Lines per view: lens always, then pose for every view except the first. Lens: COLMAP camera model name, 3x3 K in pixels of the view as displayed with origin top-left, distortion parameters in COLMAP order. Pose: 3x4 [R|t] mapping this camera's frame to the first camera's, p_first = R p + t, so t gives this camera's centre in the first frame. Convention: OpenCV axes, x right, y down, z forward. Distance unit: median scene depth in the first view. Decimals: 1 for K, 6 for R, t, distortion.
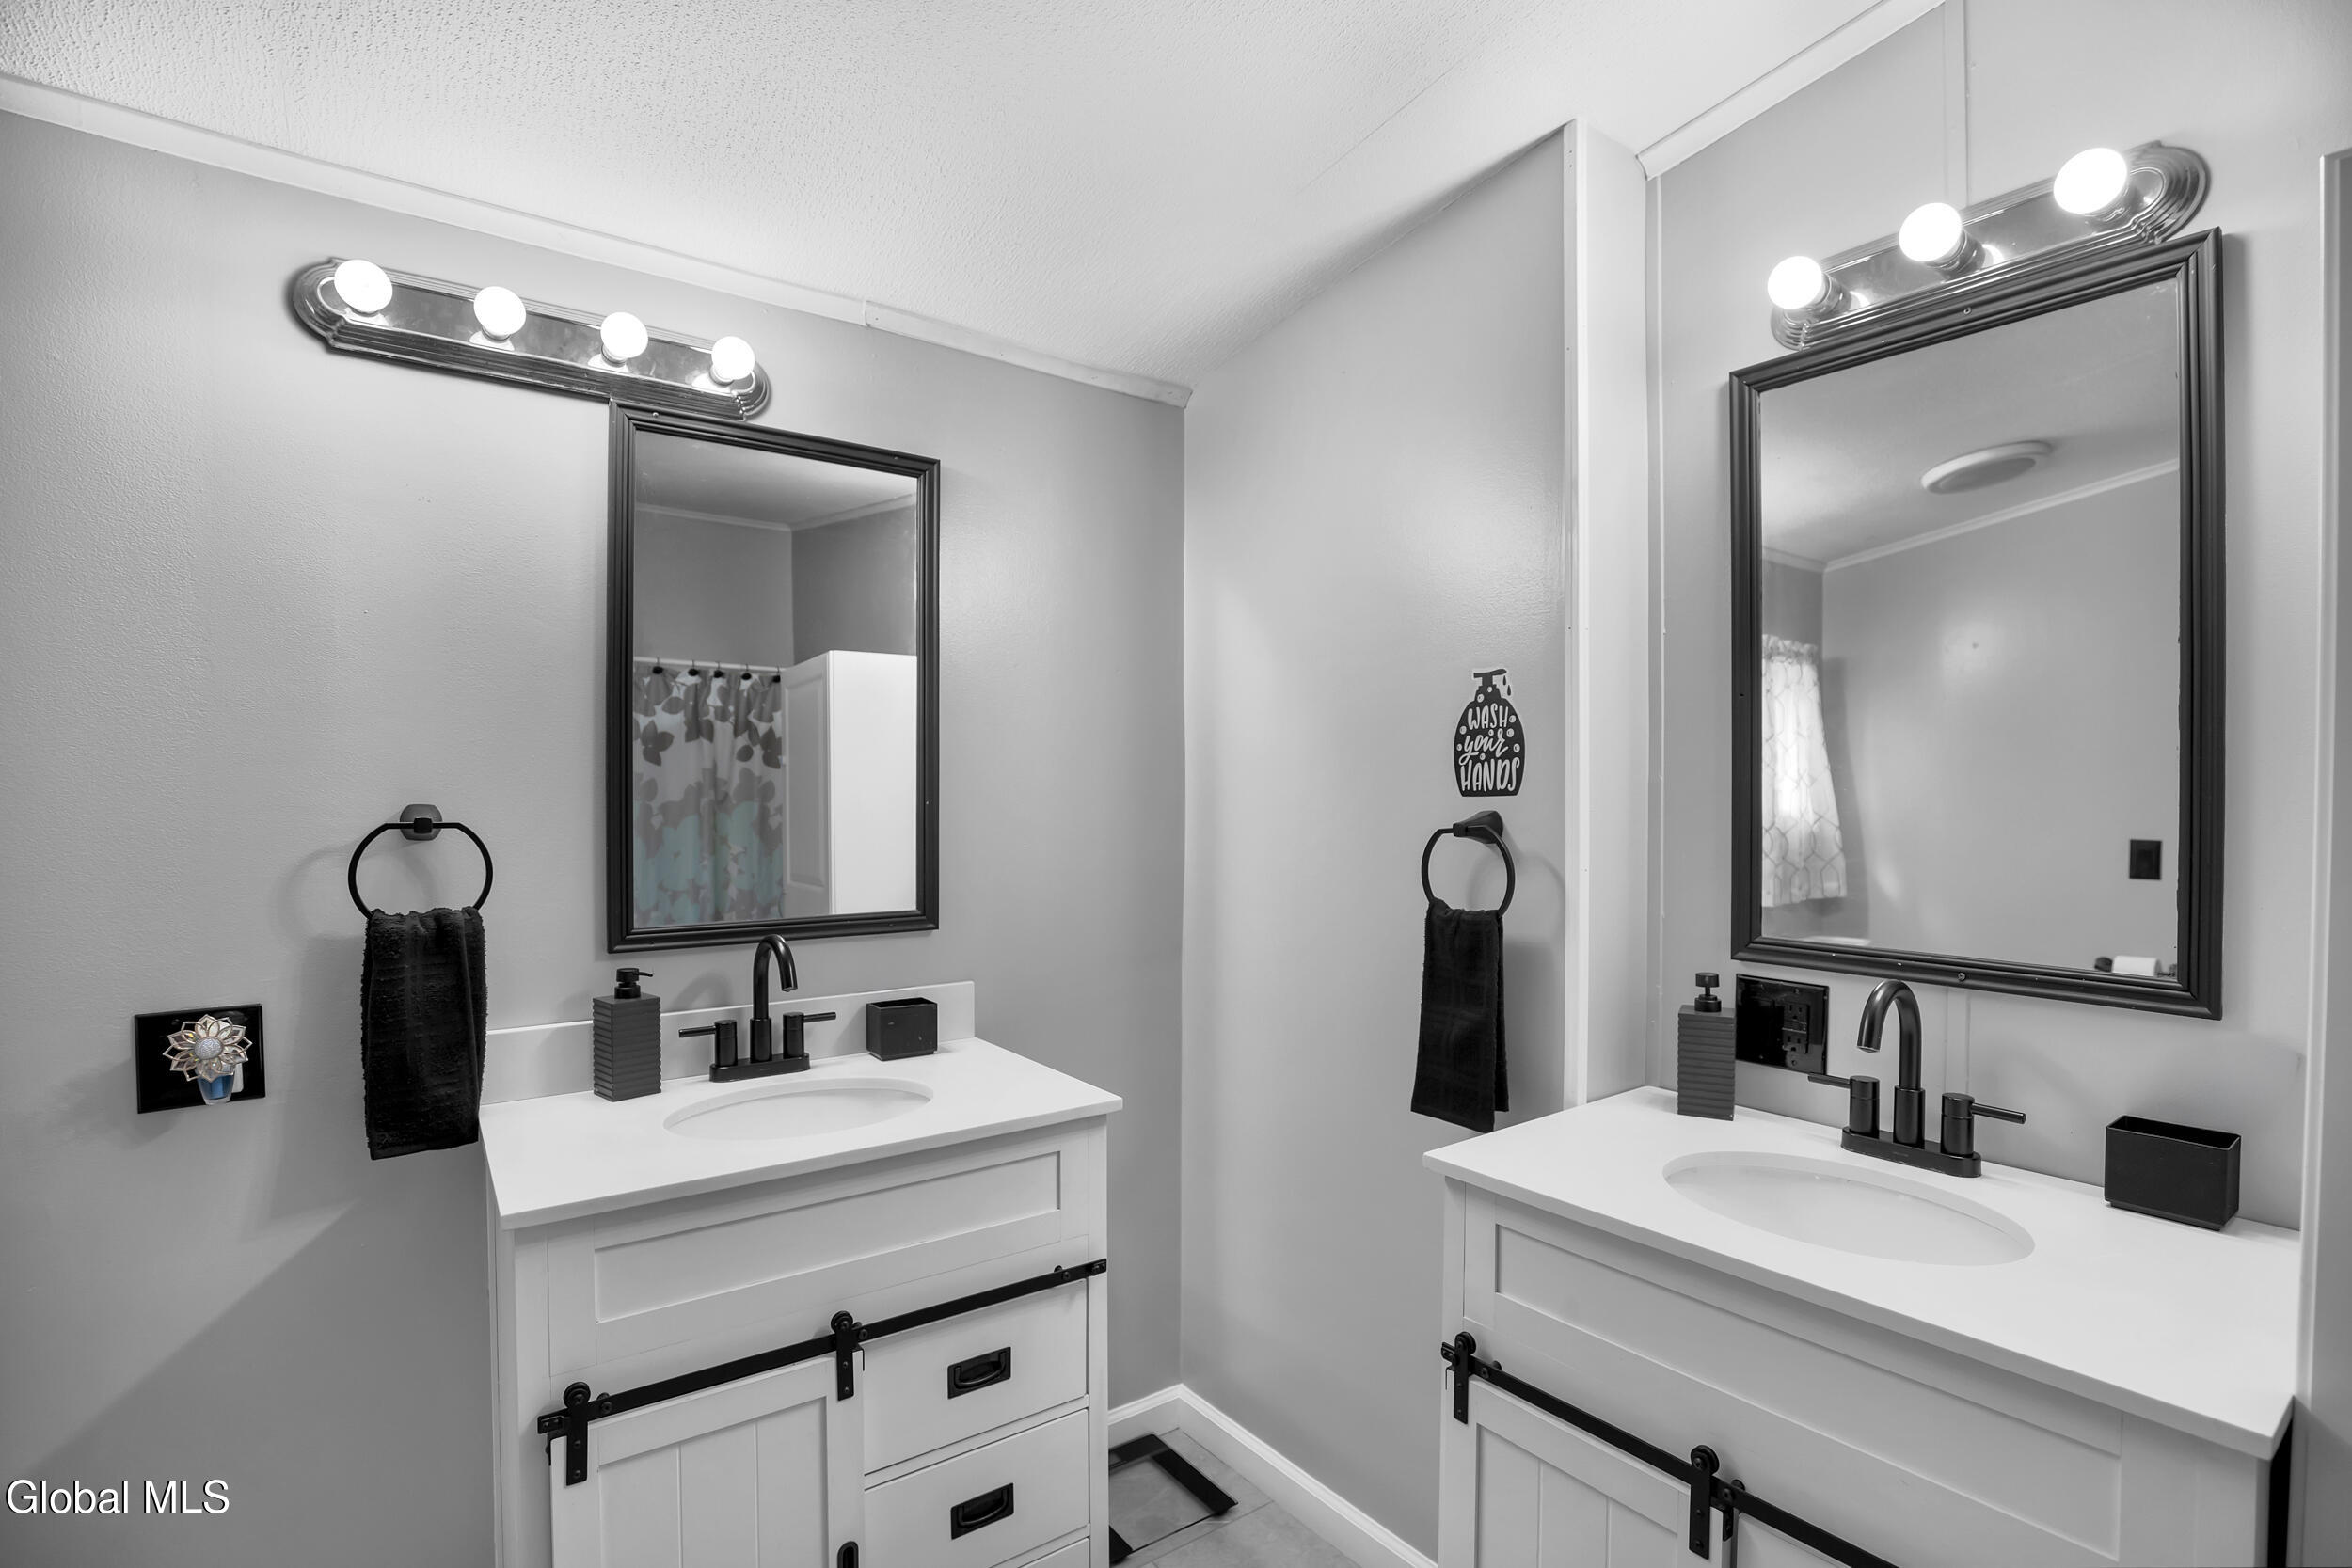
lens RADIAL K [[1084.1, 0, 1181.9], [0, 1084.1, 812.1], [0, 0, 1]] dist [-0.035248, 0.007039]
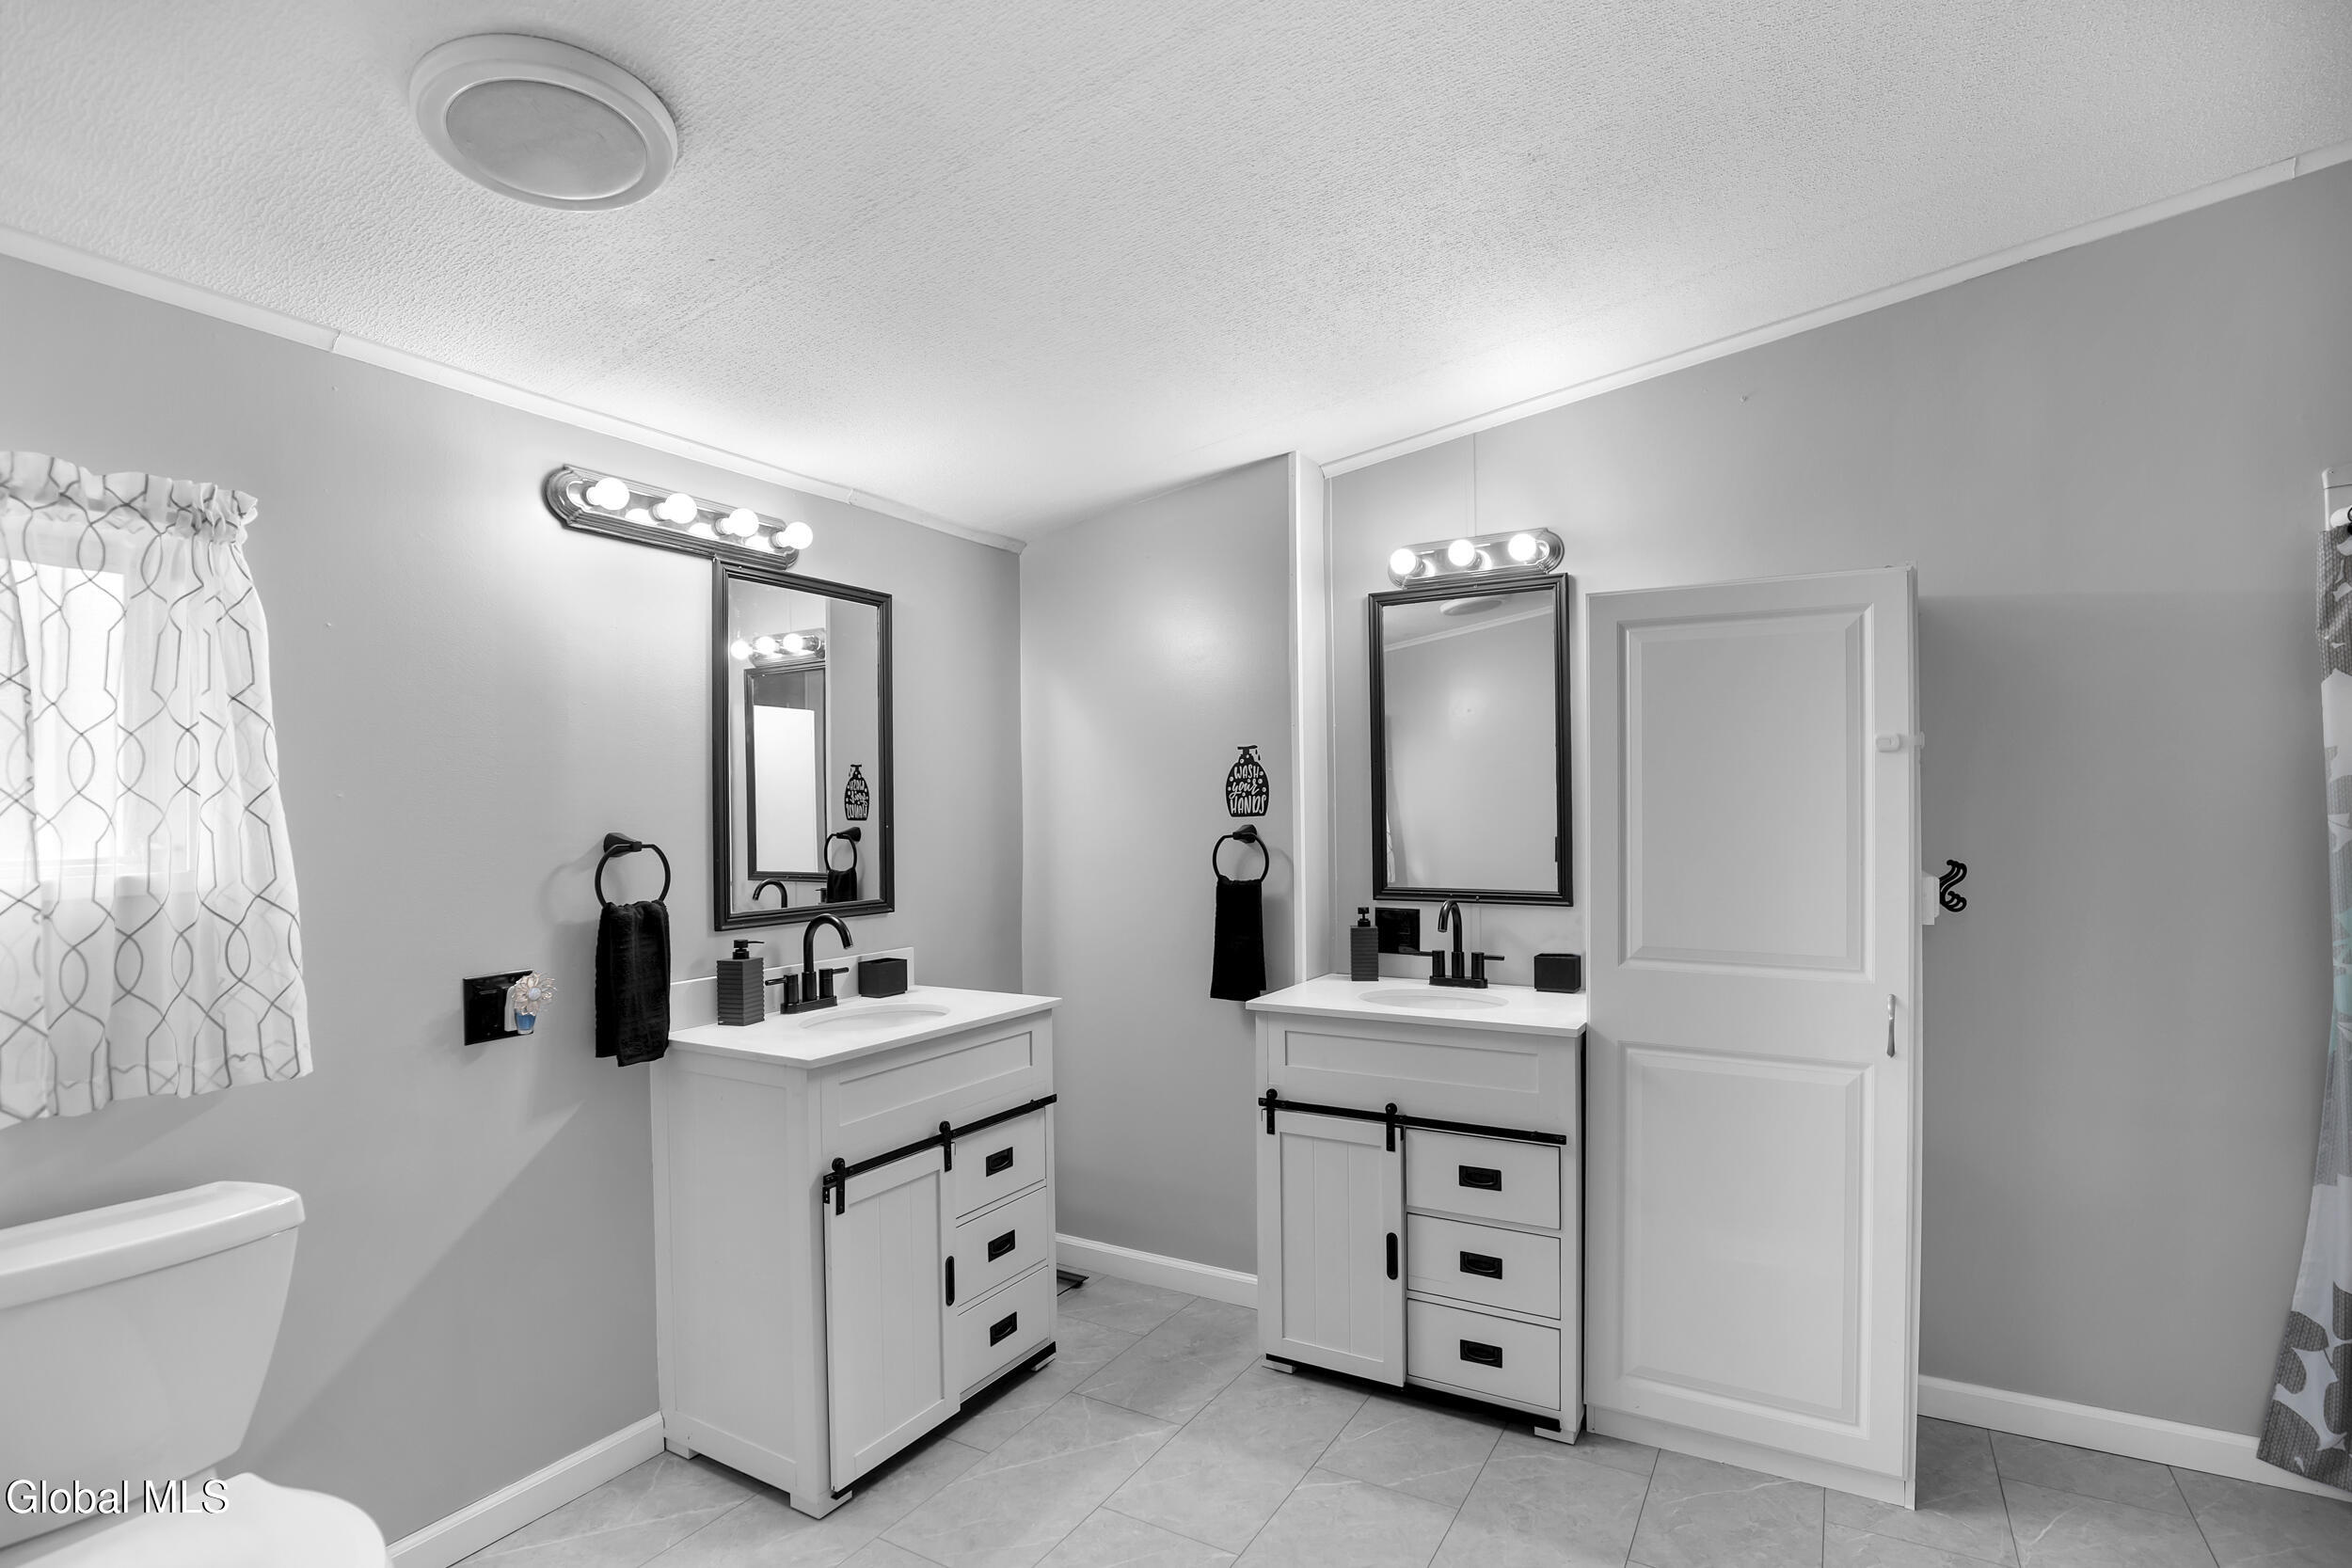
lens RADIAL K [[1135.6, 0, 1165.4], [0, 1135.6, 831.5], [0, 0, 1]] dist [-0.000450, 0.000116]
pose [[0.925332, -0.019629, 0.378650, -0.610035], [0.019751, 0.999799, 0.003563, 0.000817], [-0.378643, 0.004182, 0.925533, -0.752692]]
